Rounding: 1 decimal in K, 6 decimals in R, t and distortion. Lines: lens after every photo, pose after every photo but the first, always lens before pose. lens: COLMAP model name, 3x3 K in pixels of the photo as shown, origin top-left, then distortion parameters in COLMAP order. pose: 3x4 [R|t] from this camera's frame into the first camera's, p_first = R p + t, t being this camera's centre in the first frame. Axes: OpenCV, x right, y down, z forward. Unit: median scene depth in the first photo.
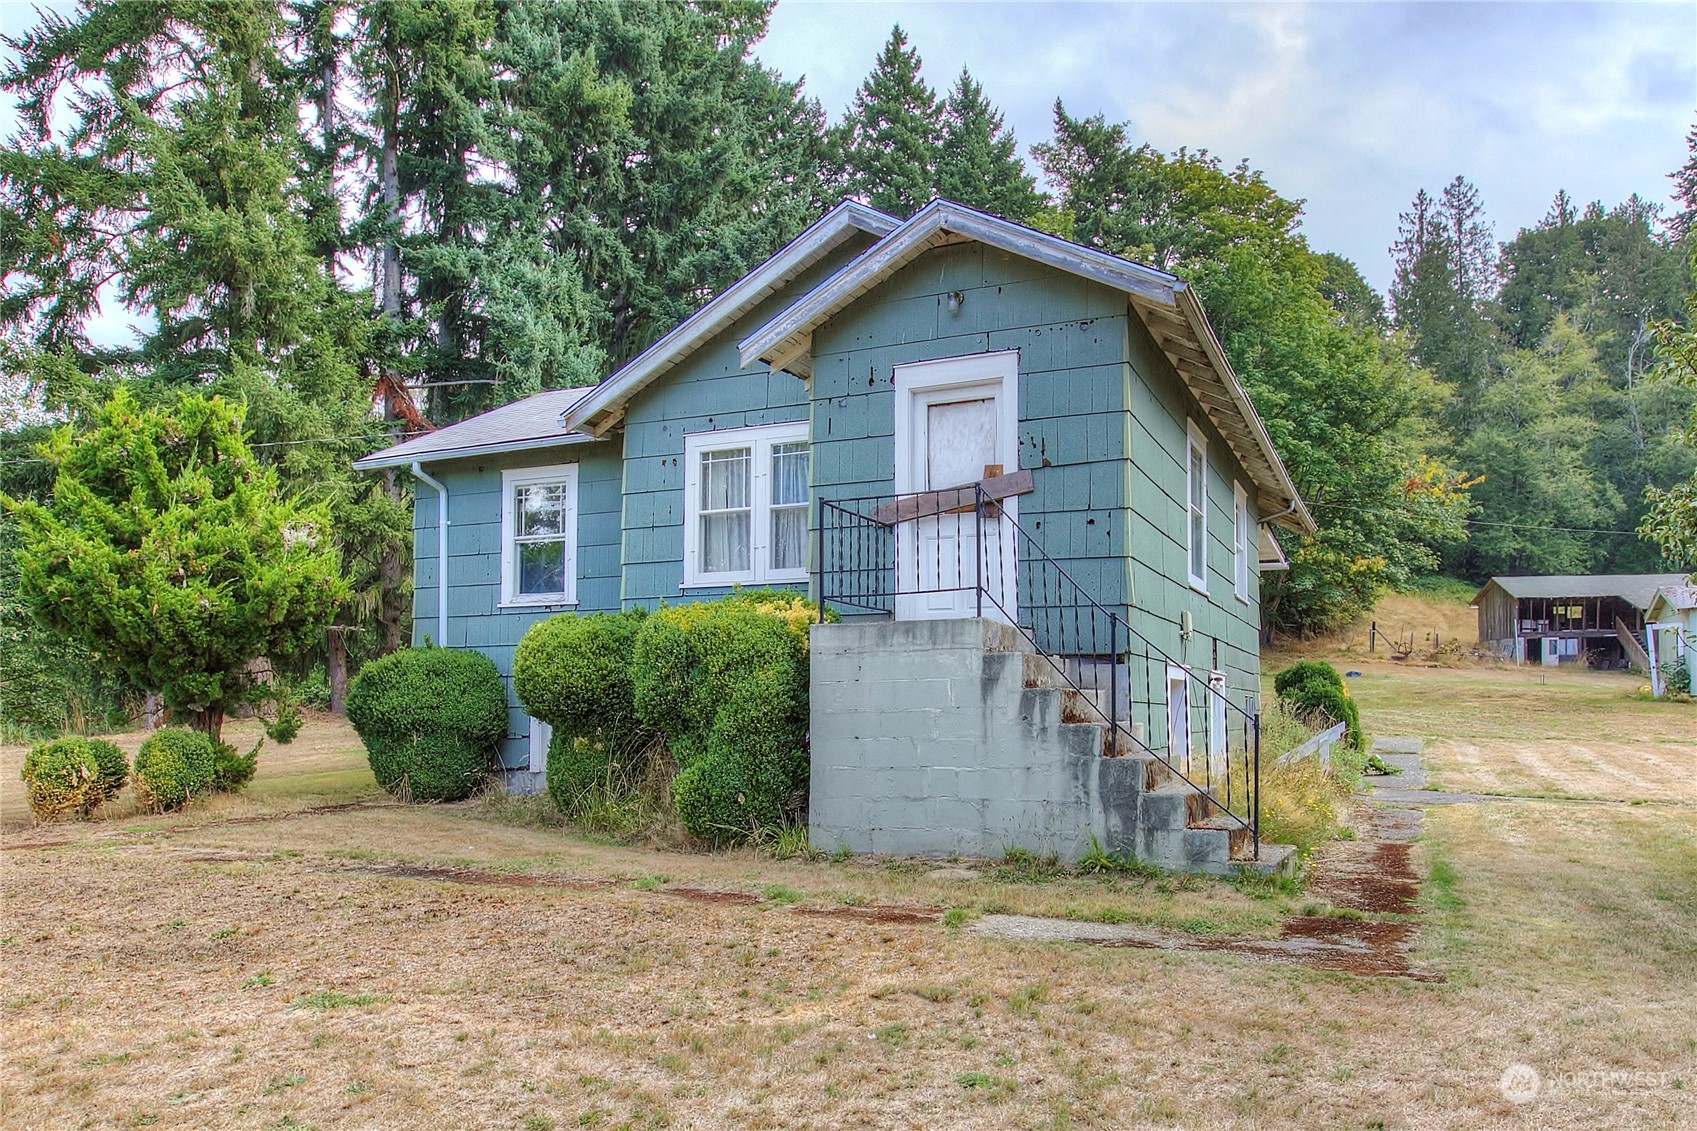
lens RADIAL K [[1231.0, 0, 849.4], [0, 1231.0, 680.5], [0, 0, 1]] dist [-0.000163, -0.001012]
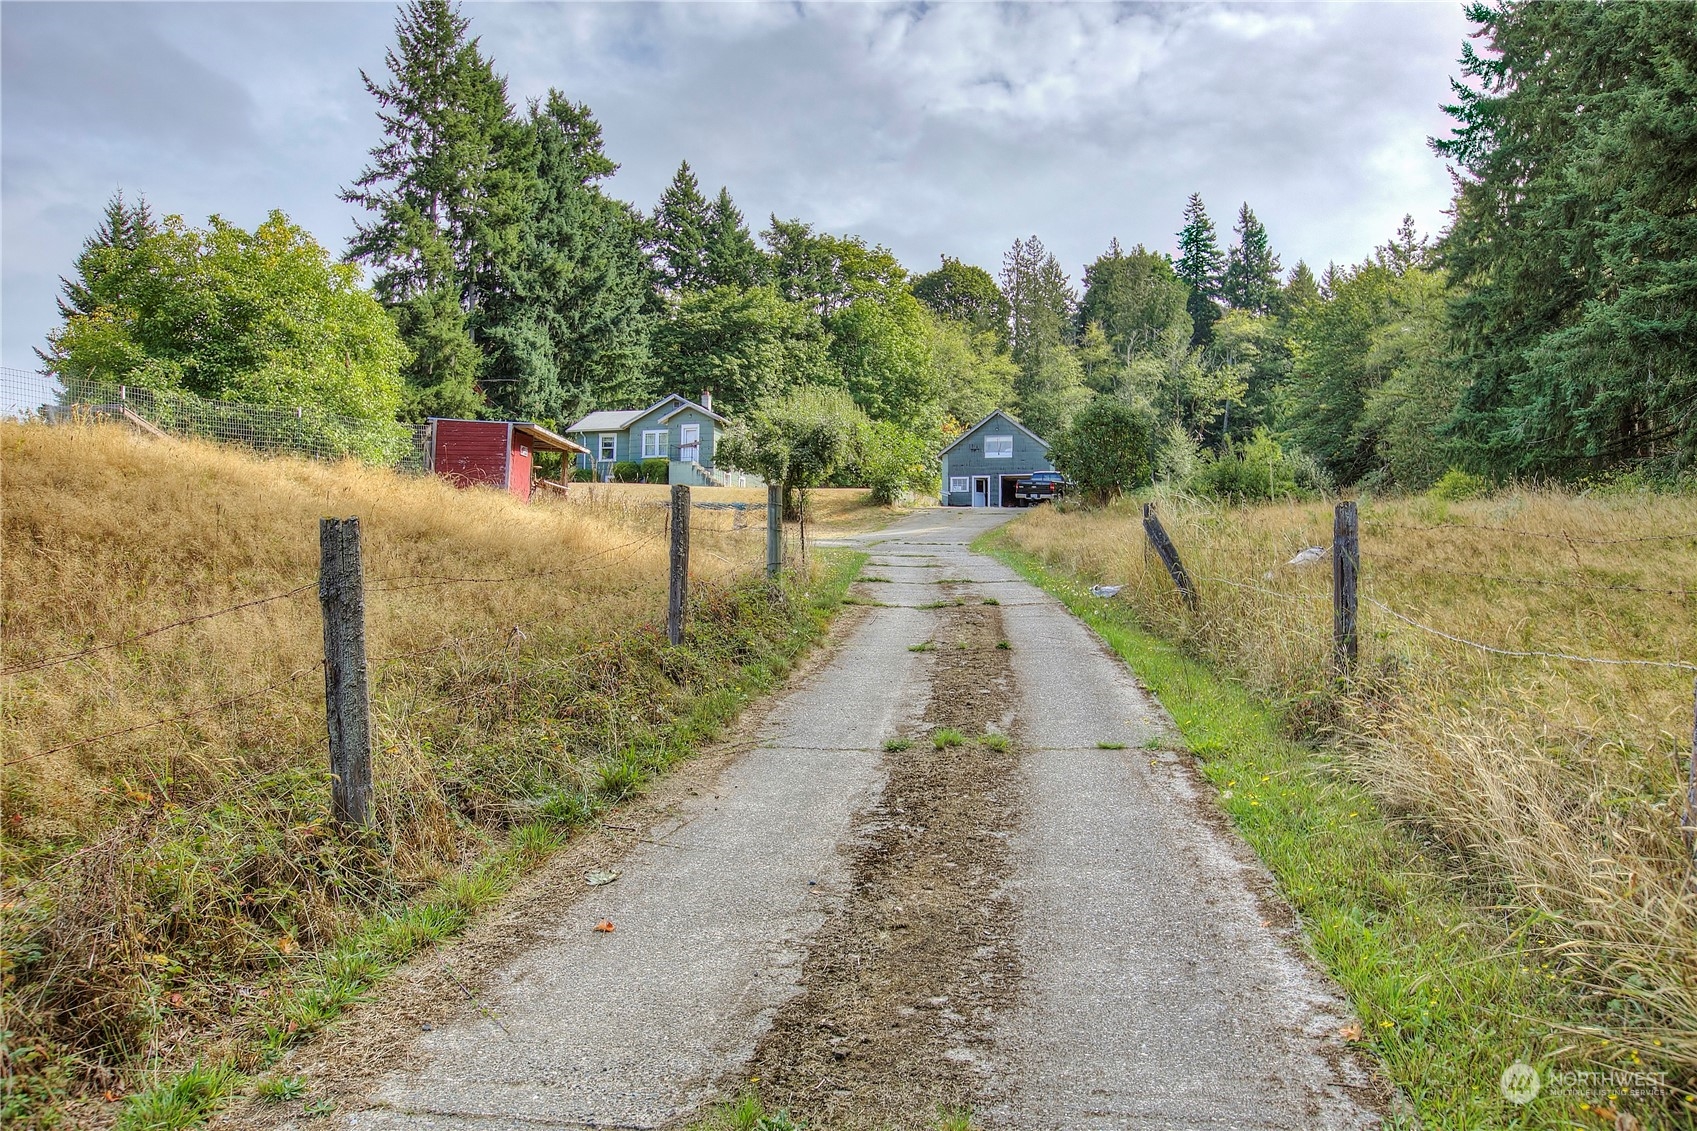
lens RADIAL K [[1212.6, 0, 848.5], [0, 1212.6, 565.5], [0, 0, 1]] dist [-0.074805, -0.000017]
pose [[0.984138, 0.008474, 0.177203, -0.125493], [-0.004976, 0.999784, -0.020177, 0.347341], [-0.177336, 0.018975, 0.983967, -3.052832]]
